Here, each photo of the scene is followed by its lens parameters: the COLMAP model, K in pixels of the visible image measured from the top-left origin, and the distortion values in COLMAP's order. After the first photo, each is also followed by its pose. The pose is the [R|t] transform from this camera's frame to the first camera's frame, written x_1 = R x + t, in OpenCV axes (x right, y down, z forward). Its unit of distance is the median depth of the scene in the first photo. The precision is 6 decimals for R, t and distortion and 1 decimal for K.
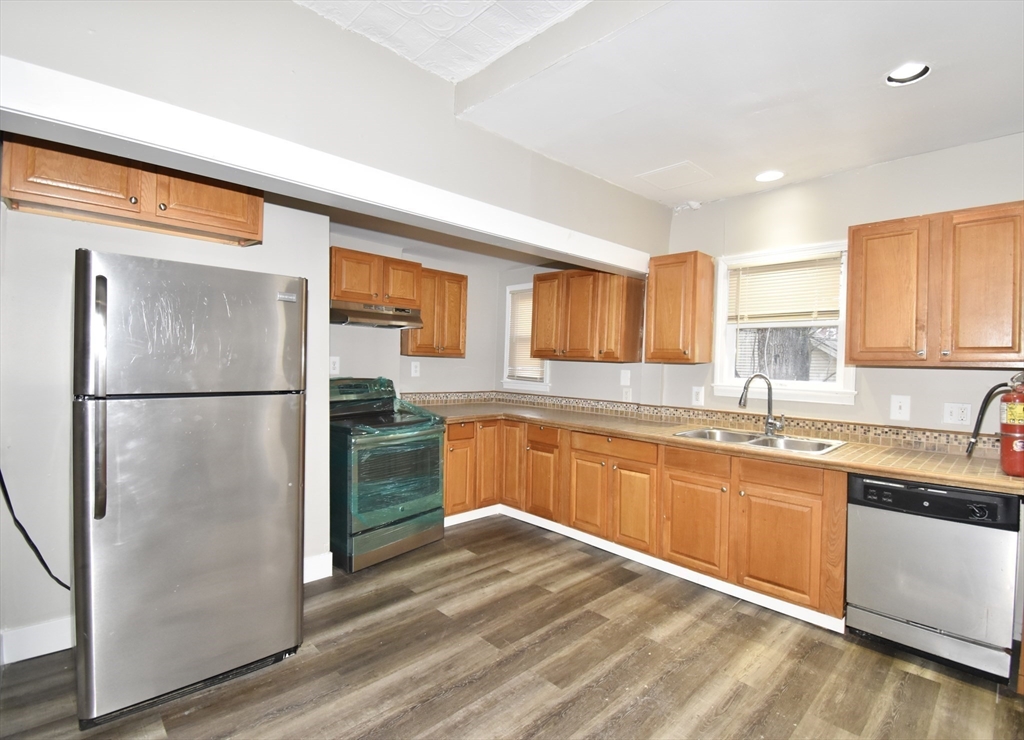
lens RADIAL K [[496.8, 0, 515.6], [0, 496.8, 362.8], [0, 0, 1]] dist [-0.000919, -0.000187]
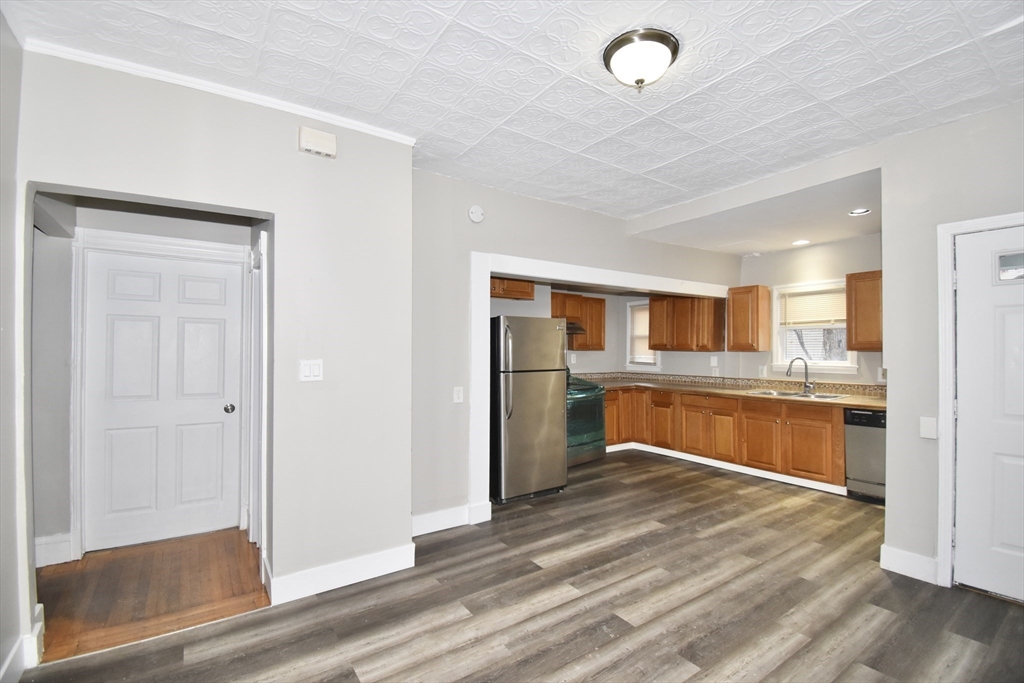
lens RADIAL K [[467.7, 0, 512.0], [0, 467.7, 341.5], [0, 0, 1]] dist [-0.001490, -0.000654]
pose [[0.986239, -0.025681, -0.163321, -0.204003], [0.022124, 0.999478, -0.023559, -0.014463], [0.163841, 0.019621, 0.986292, -0.696088]]
